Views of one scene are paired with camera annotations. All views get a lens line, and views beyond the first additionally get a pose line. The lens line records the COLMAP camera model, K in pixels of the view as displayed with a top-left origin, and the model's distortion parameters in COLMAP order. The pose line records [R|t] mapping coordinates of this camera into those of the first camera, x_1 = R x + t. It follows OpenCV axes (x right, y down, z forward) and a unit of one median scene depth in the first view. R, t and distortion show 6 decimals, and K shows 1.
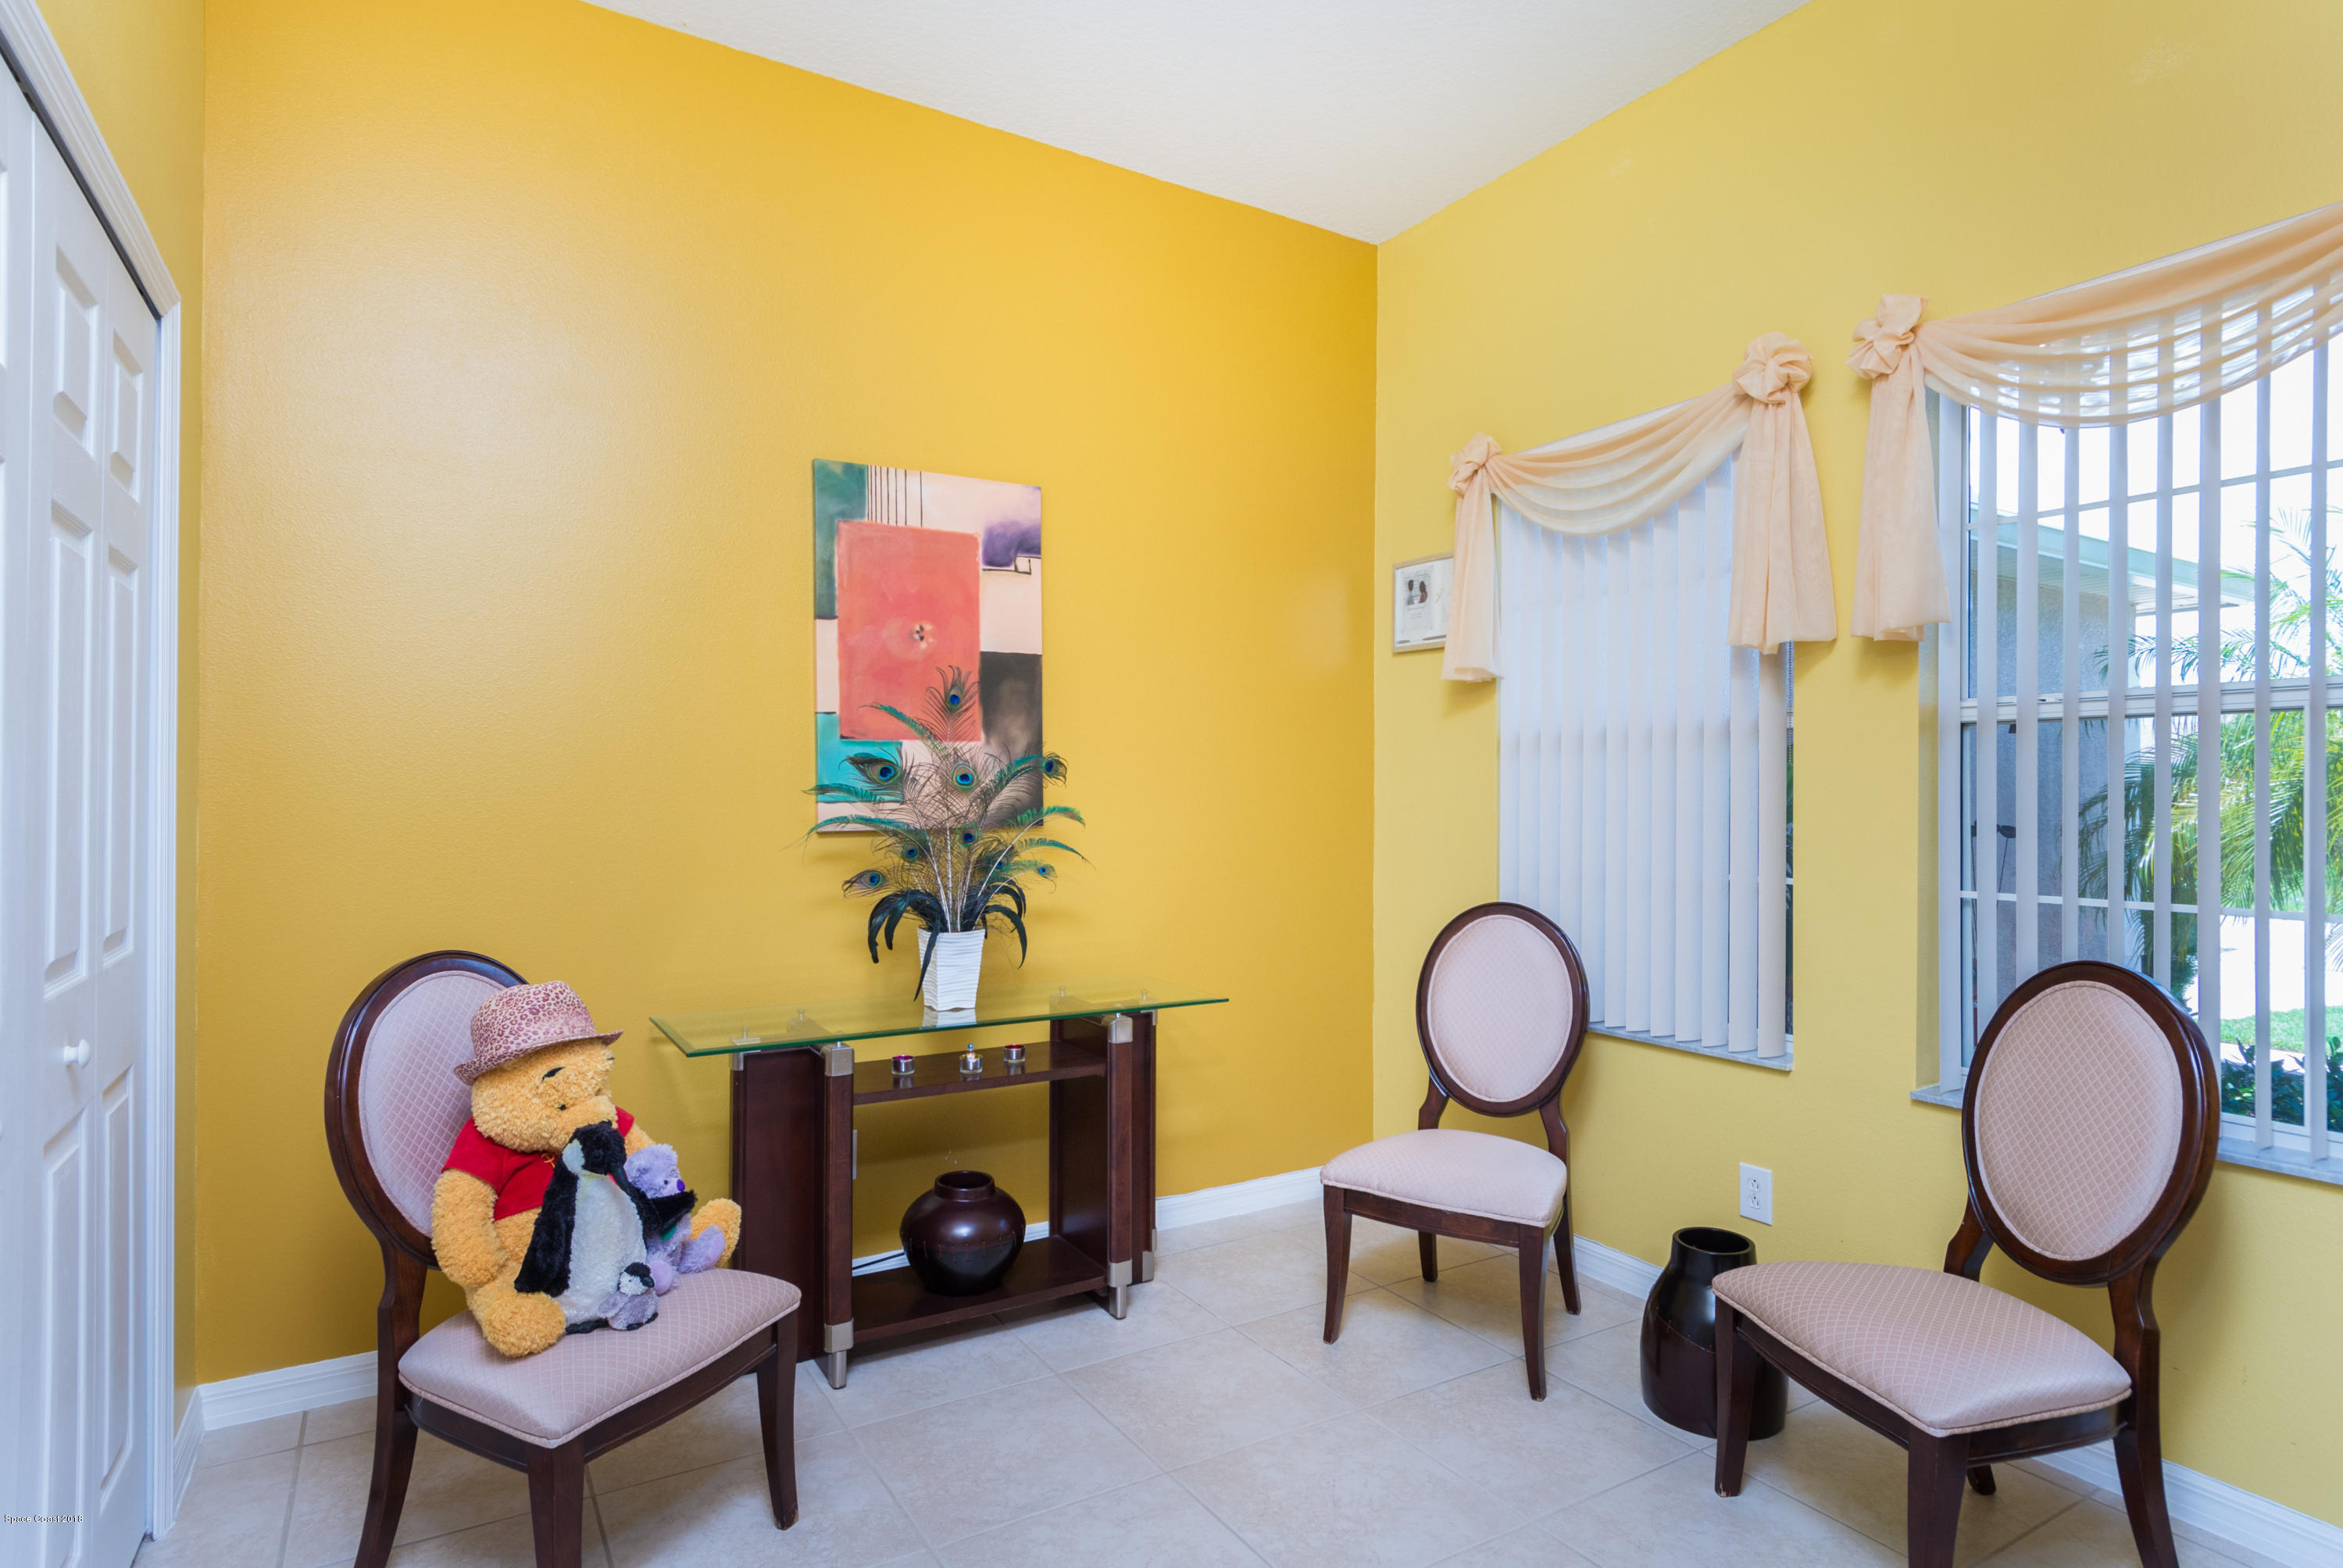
lens RADIAL K [[1261.0, 0, 1172.4], [0, 1261.0, 788.2], [0, 0, 1]] dist [0.002010, -0.000601]
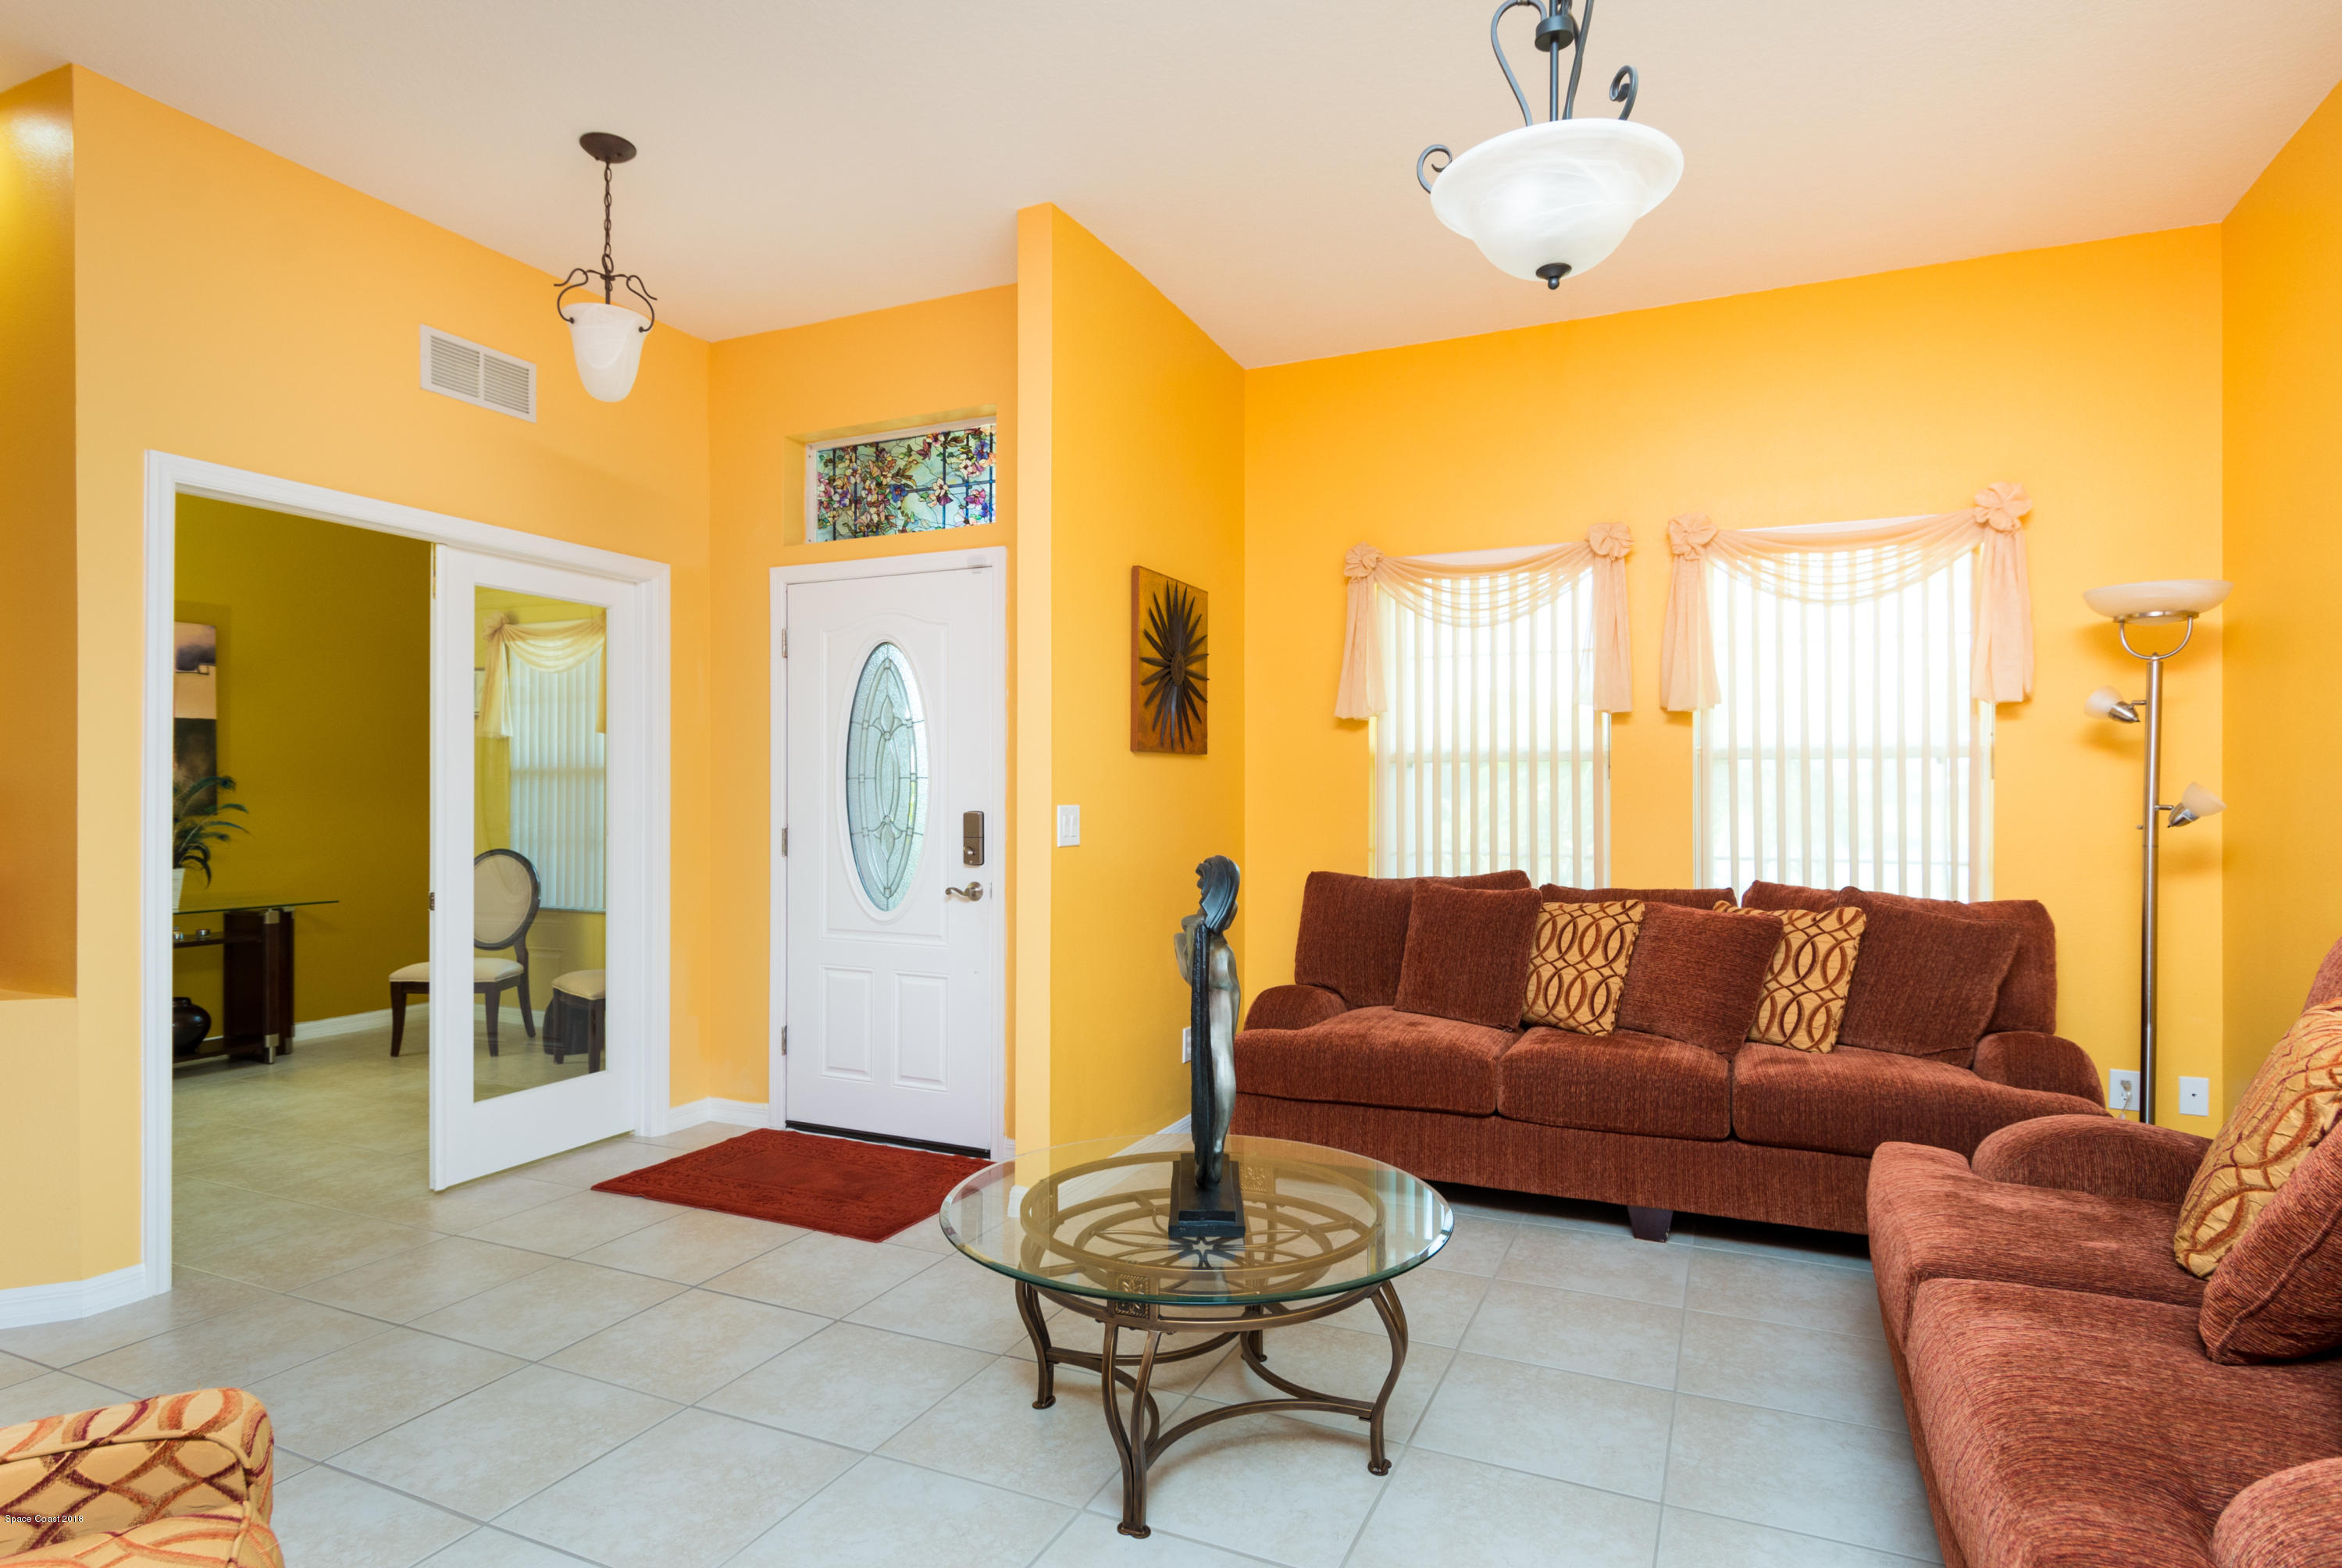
lens RADIAL K [[1260.4, 0, 1156.1], [0, 1260.4, 802.5], [0, 0, 1]] dist [0.002010, -0.000601]
pose [[0.831814, 0.001667, 0.555052, 0.013329], [-0.005730, 0.999968, 0.005583, -0.005720], [-0.555025, -0.007824, 0.831797, -1.325786]]
